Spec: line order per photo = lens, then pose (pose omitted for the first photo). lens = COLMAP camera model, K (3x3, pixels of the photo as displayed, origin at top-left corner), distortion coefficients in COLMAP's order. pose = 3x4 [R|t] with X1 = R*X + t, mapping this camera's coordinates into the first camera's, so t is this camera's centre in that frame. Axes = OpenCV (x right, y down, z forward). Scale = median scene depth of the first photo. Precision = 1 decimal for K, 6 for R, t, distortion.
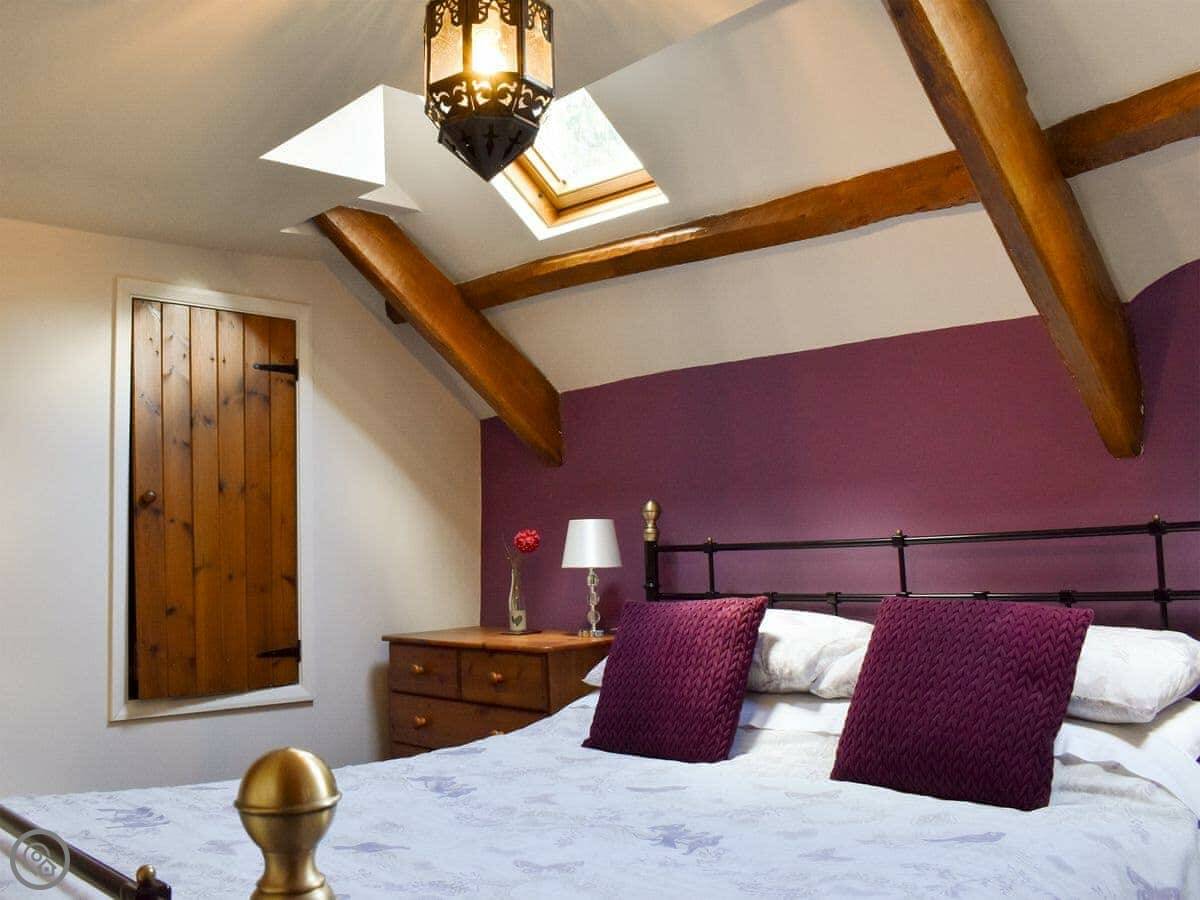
lens RADIAL K [[1130.5, 0, 621.8], [0, 1130.5, 452.2], [0, 0, 1]] dist [-0.096220, 0.000223]
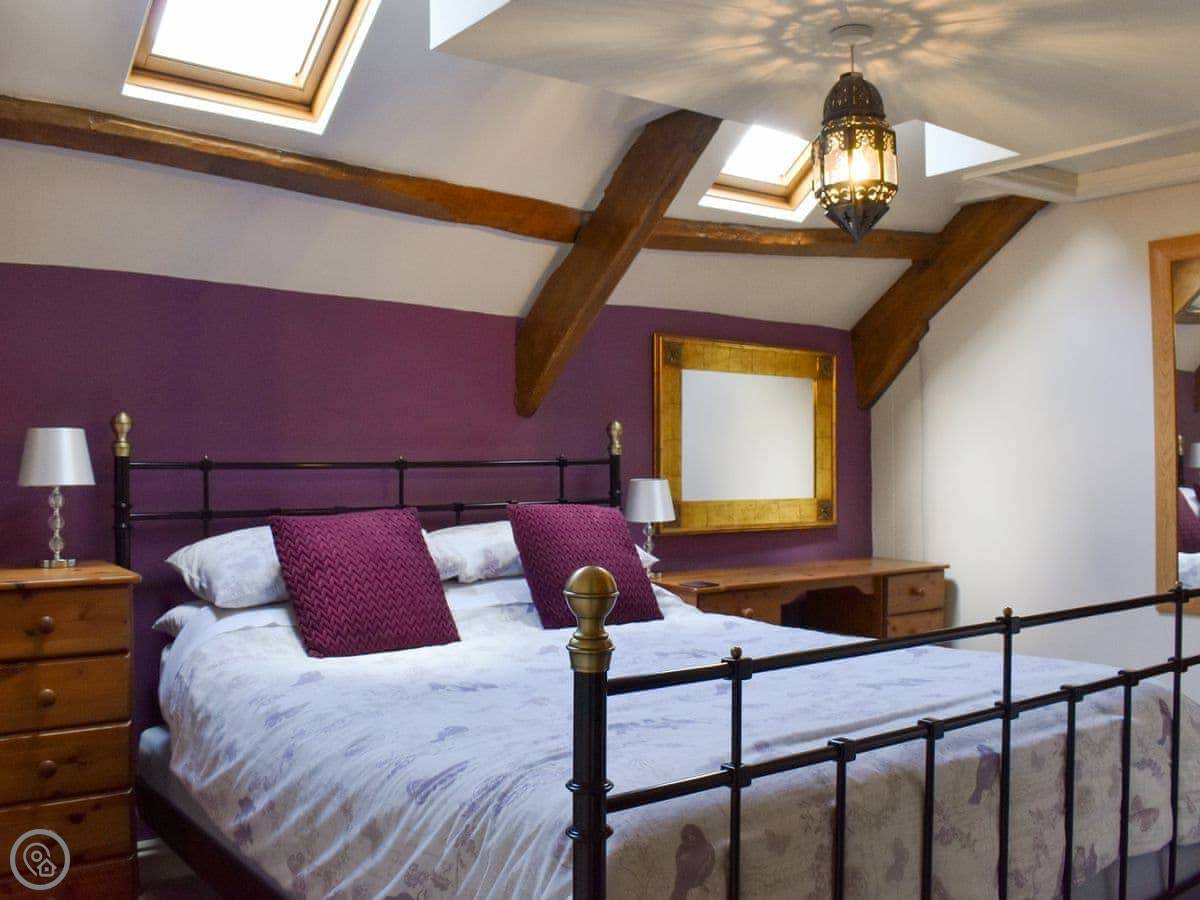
lens RADIAL K [[1130.5, 0, 621.8], [0, 1130.5, 452.2], [0, 0, 1]] dist [-0.096220, 0.000223]
pose [[0.087219, 0.044179, 0.995209, -0.900277], [-0.083396, 0.995833, -0.036898, 0.081479], [-0.992692, -0.079778, 0.090540, 0.572915]]
